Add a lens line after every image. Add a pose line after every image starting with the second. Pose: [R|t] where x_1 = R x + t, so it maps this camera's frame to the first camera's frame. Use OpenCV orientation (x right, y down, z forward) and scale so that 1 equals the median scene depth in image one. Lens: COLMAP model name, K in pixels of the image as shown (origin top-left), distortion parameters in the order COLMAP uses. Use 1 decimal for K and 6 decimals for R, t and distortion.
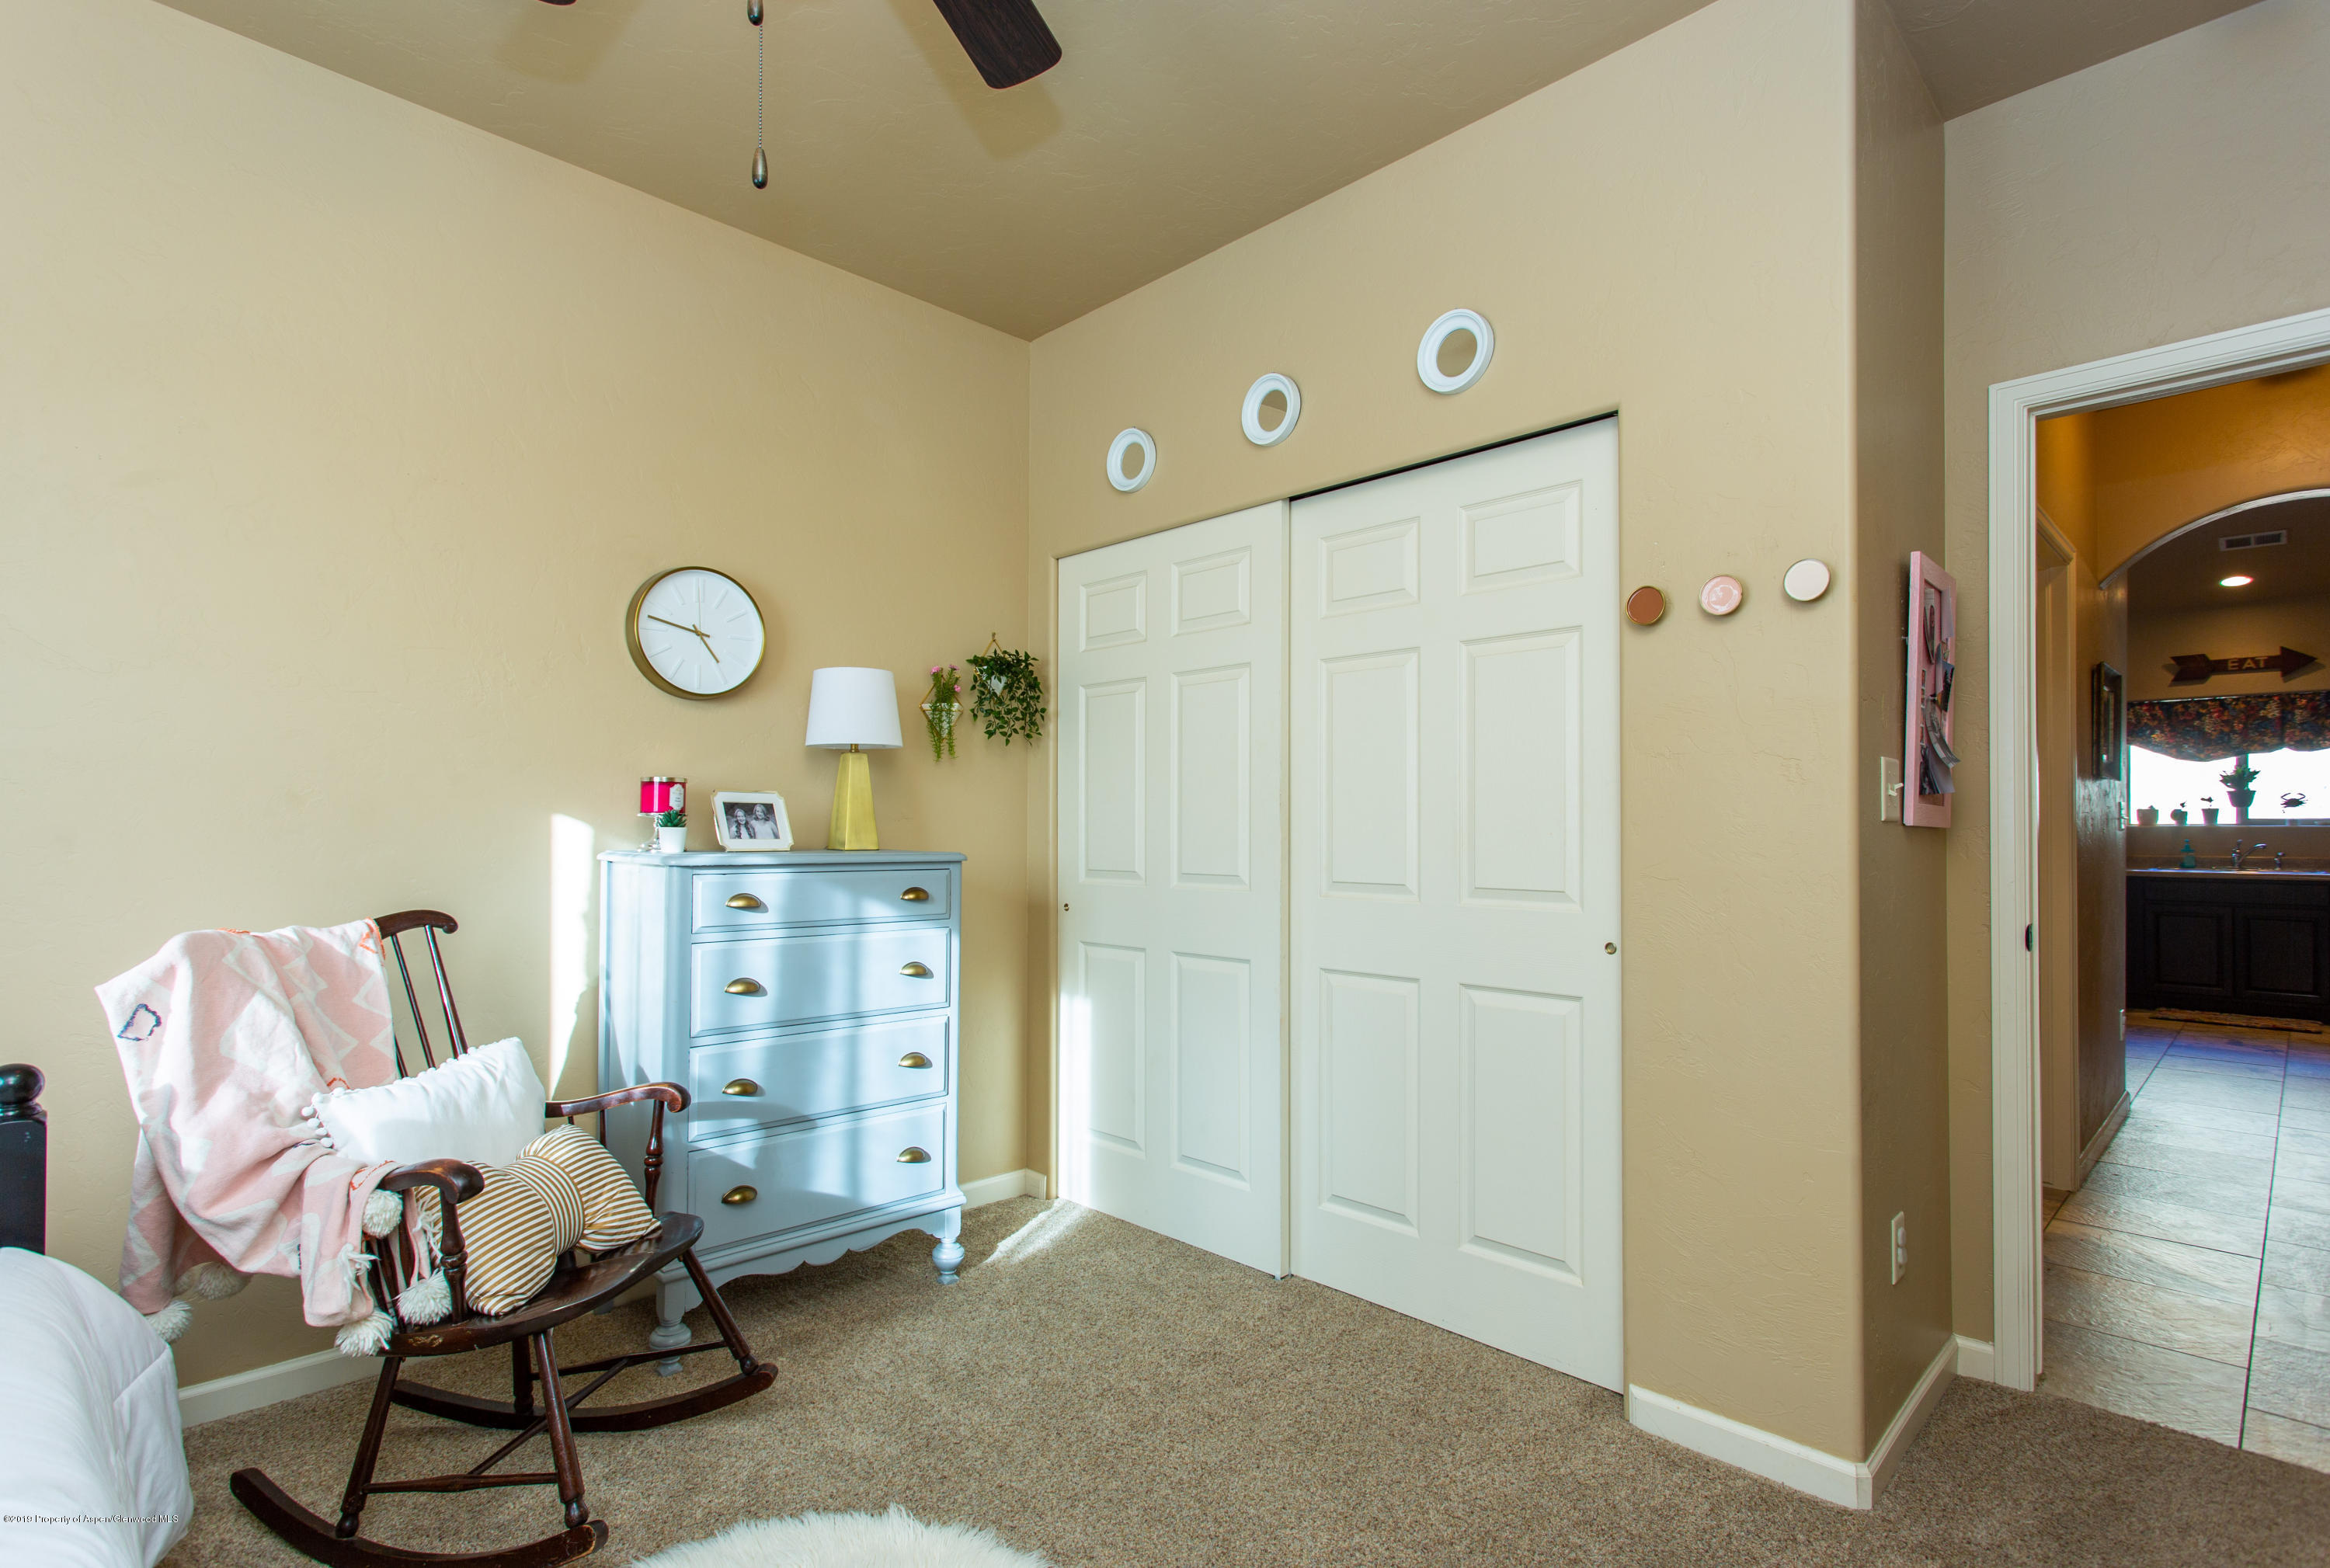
lens RADIAL K [[1122.1, 0, 1160.0], [0, 1122.1, 821.1], [0, 0, 1]] dist [0.001367, 0.000764]
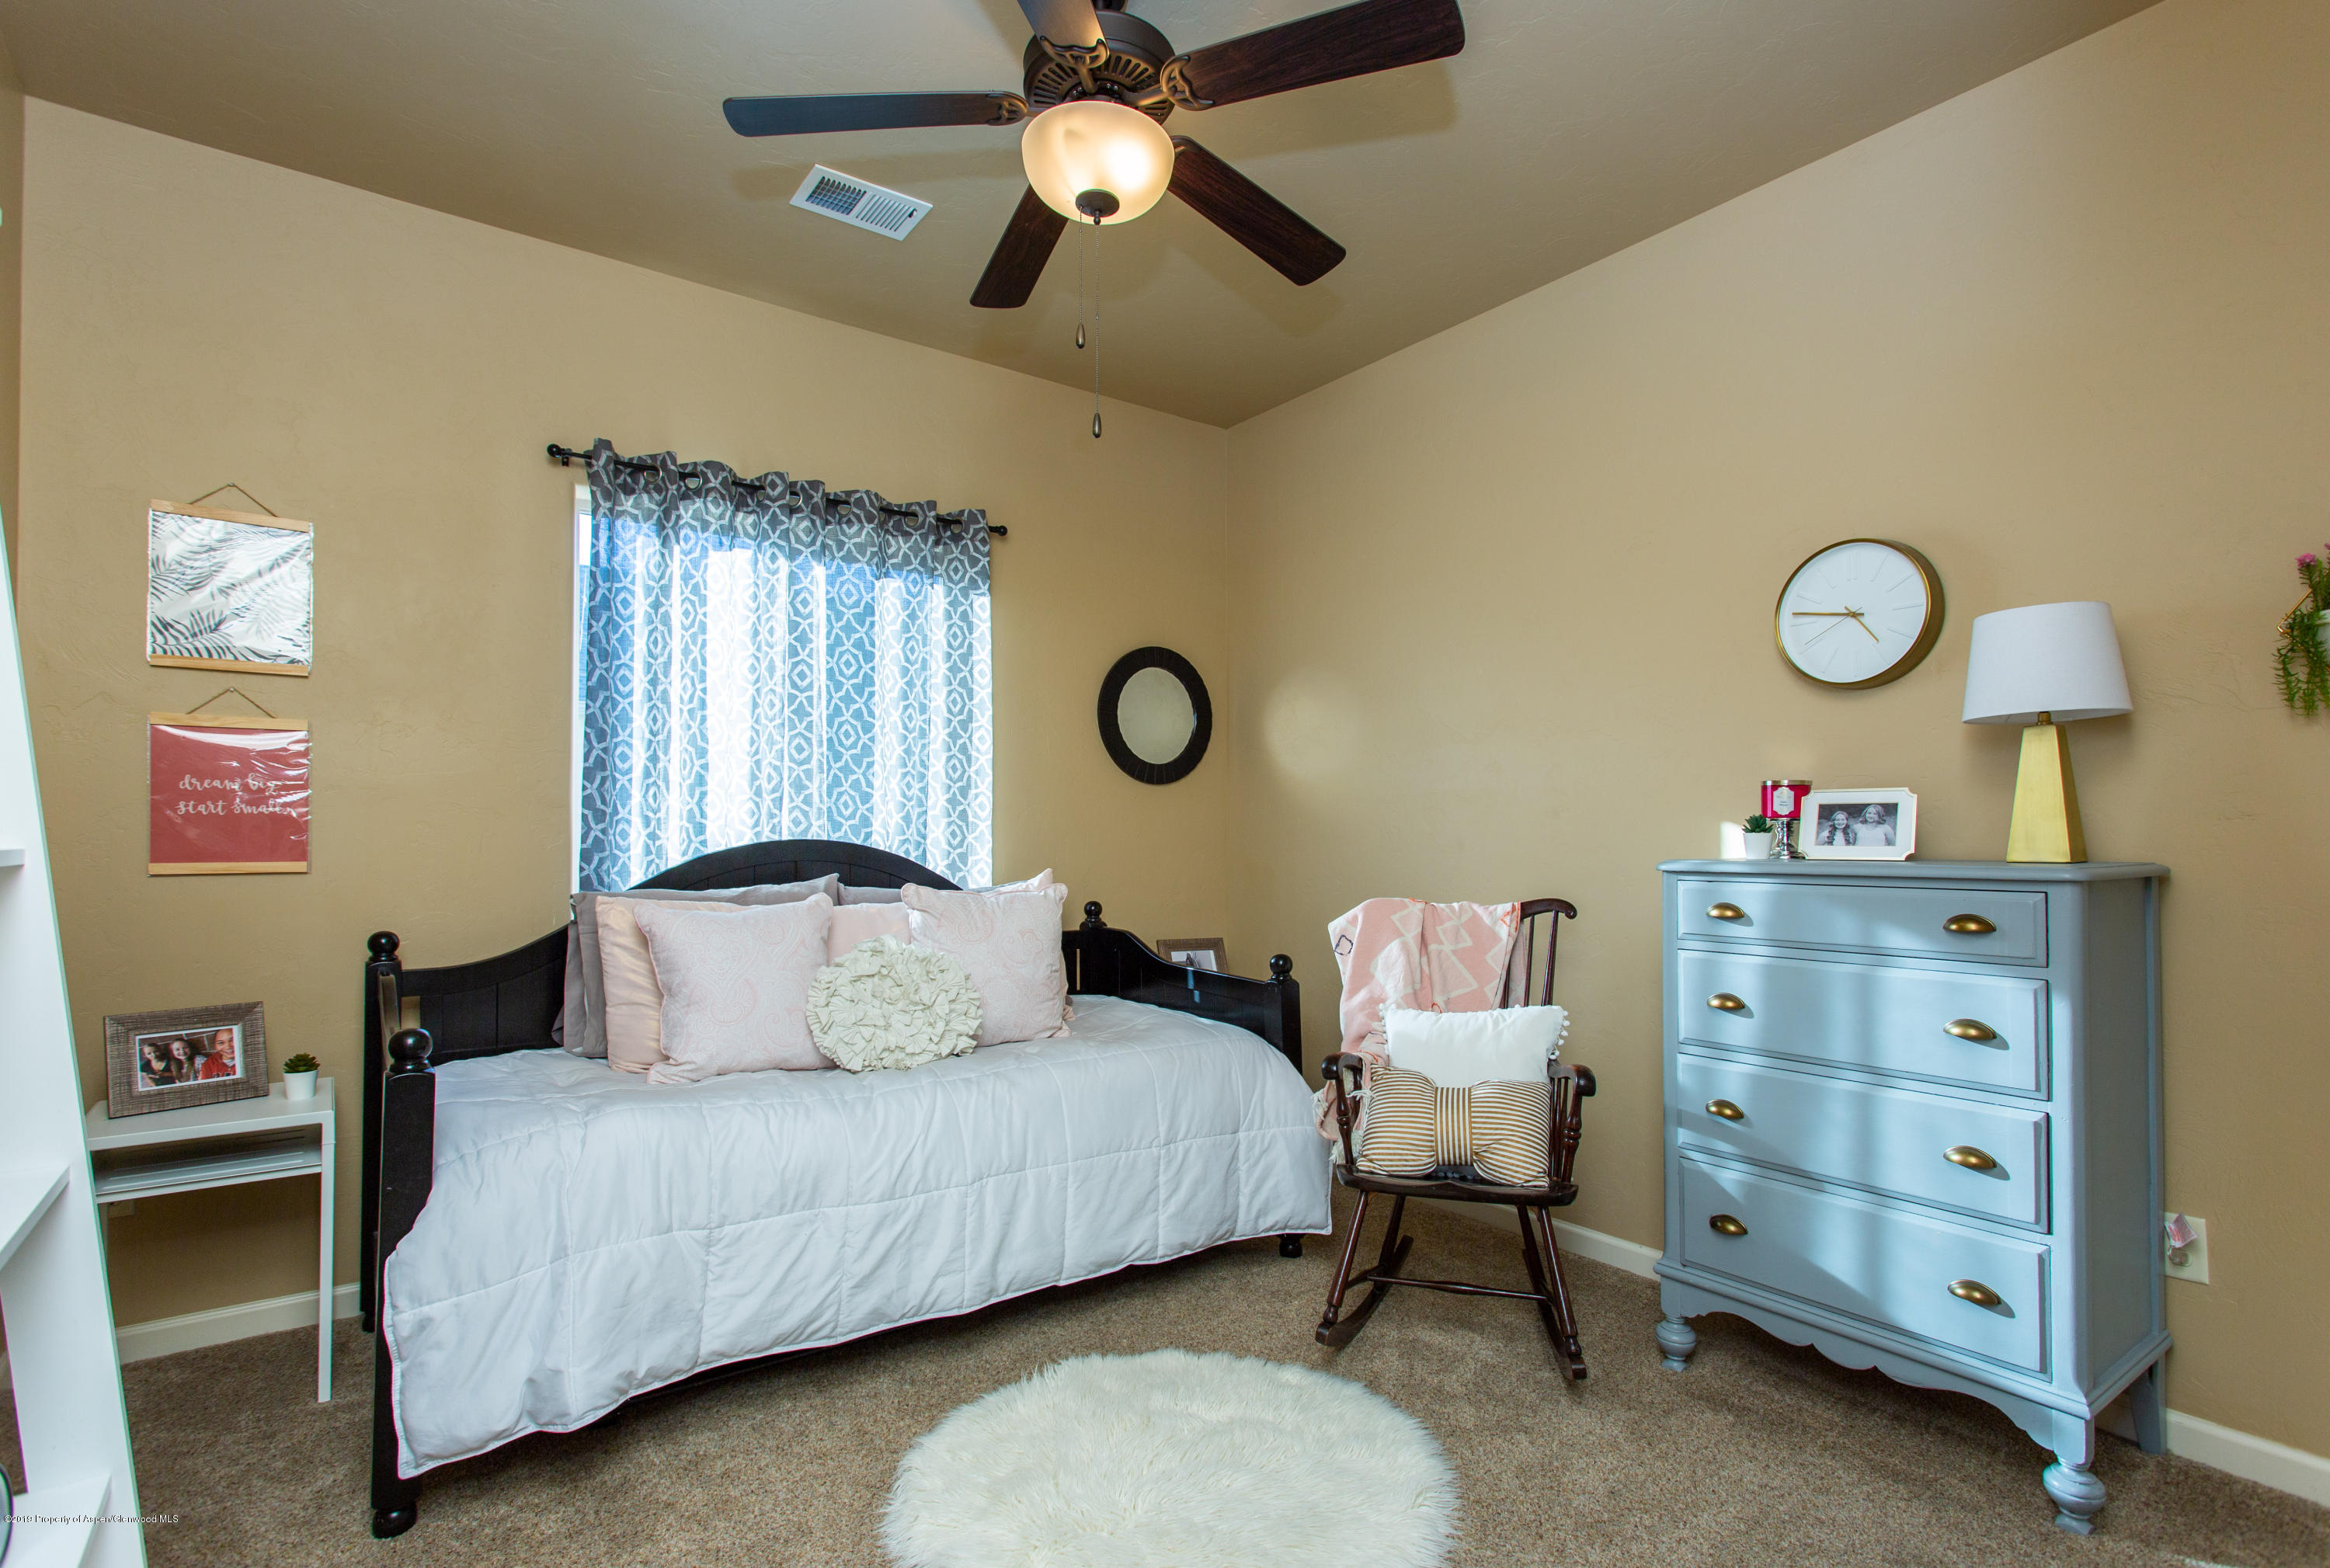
lens RADIAL K [[1122.1, 0, 1160.0], [0, 1122.1, 821.1], [0, 0, 1]] dist [0.001367, 0.000764]
pose [[-0.147575, -0.021158, -0.988825, 0.584492], [0.008302, 0.999709, -0.022630, 0.012654], [0.989016, -0.011549, -0.147357, 0.625521]]
